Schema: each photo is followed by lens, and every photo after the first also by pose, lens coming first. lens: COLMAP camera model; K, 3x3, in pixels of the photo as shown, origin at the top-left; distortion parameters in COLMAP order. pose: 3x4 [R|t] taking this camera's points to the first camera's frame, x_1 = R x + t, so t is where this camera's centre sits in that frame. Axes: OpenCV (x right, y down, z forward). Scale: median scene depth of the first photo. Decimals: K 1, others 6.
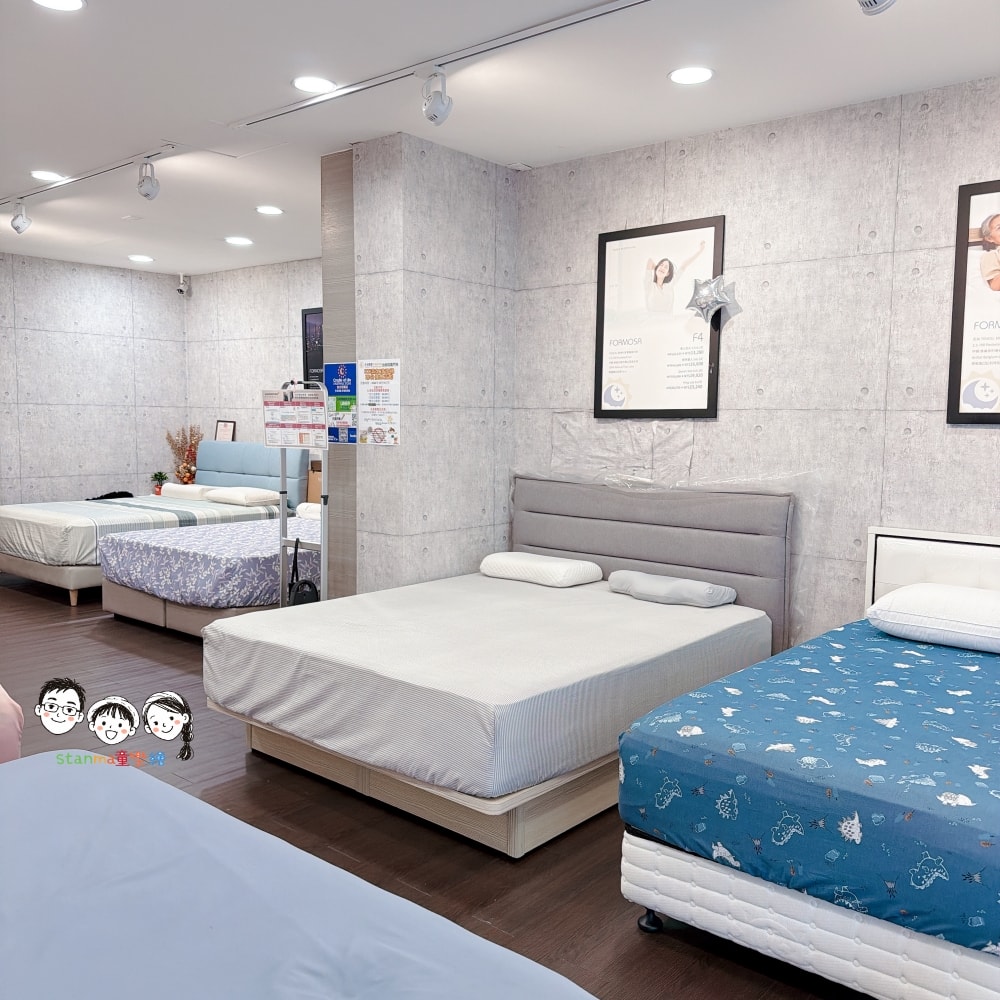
lens RADIAL K [[937.0, 0, 485.5], [0, 937.0, 498.1], [0, 0, 1]] dist [0.125336, -0.228863]
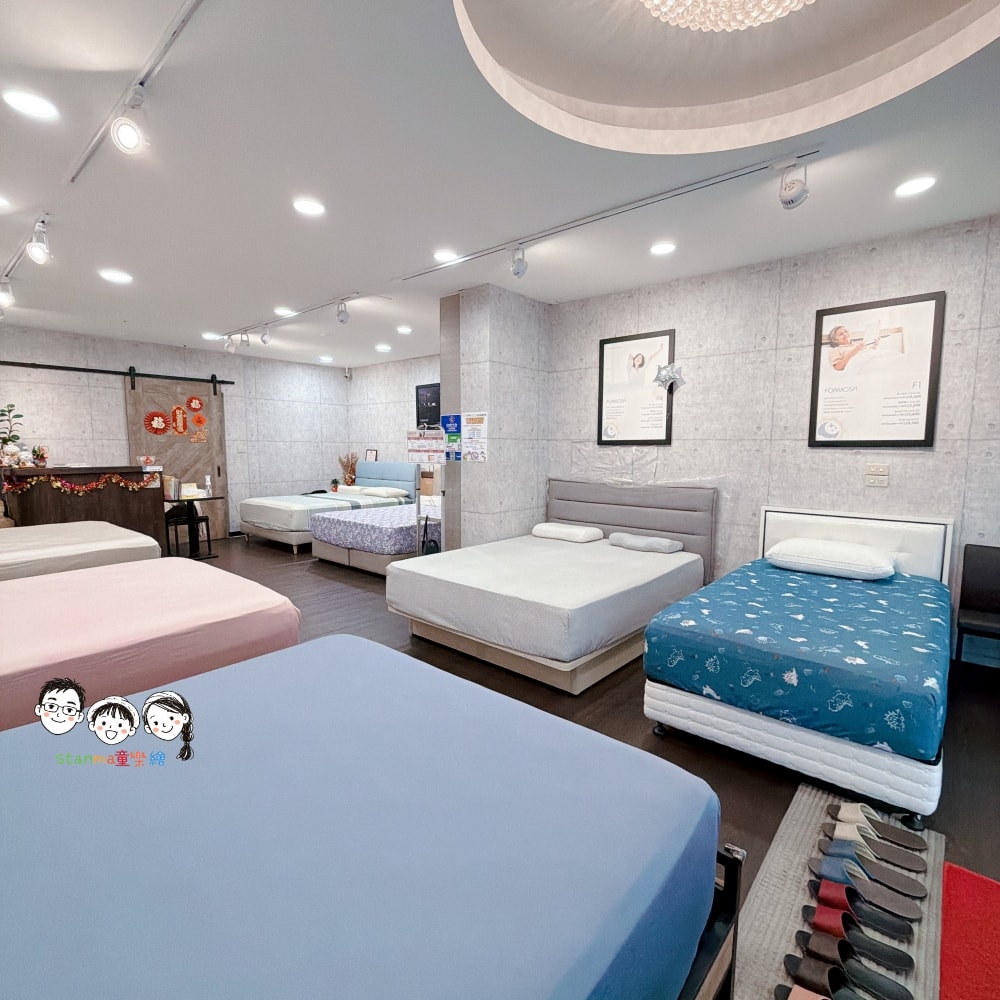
lens RADIAL K [[533.8, 0, 500.0], [0, 533.8, 500.0], [0, 0, 1]] dist [-0.000538, -0.000107]
pose [[0.999936, -0.005948, -0.009610, -0.066161], [0.006065, 0.999907, 0.012186, 0.003650], [0.009536, -0.012243, 0.999880, 0.011031]]
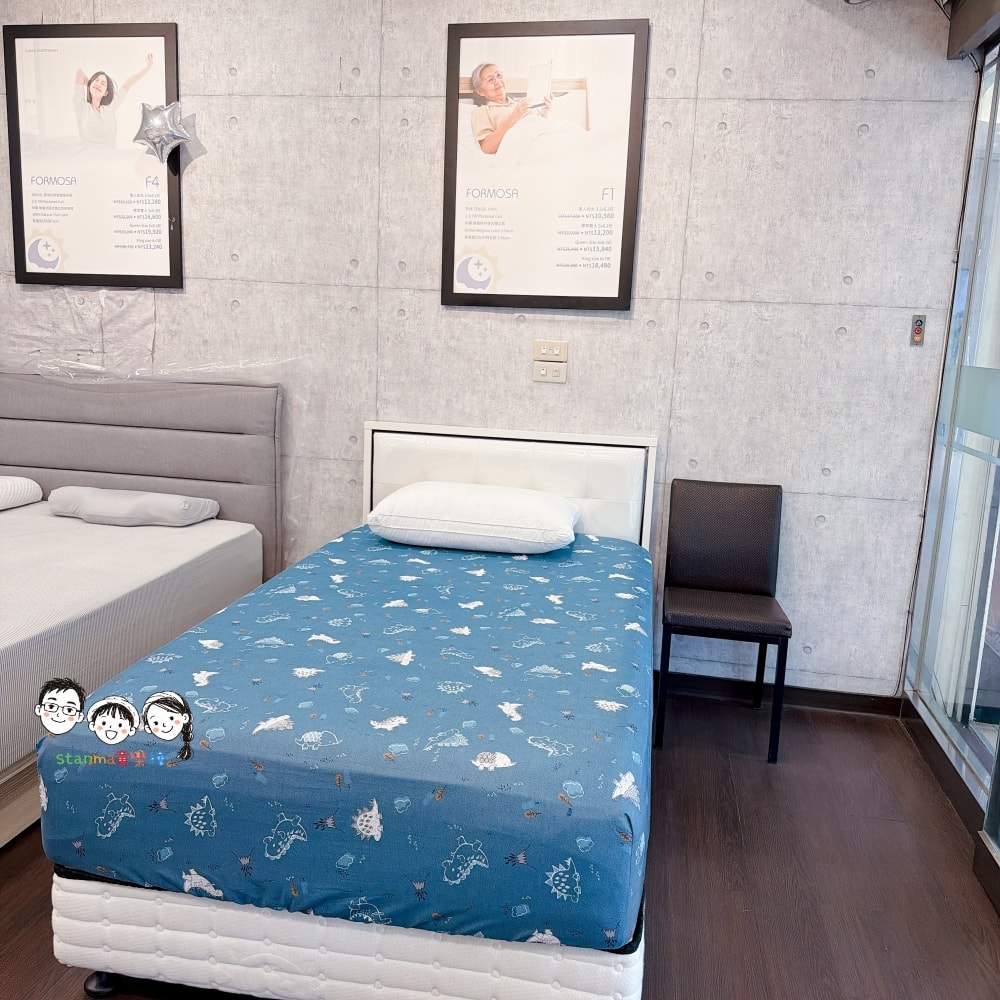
lens RADIAL K [[948.3, 0, 506.8], [0, 948.3, 513.7], [0, 0, 1]] dist [0.105272, -0.173198]
pose [[0.856170, -0.073948, 0.511376, 0.053208], [0.012241, 0.992331, 0.123002, 0.007741], [-0.516550, -0.099051, 0.850509, 0.158876]]
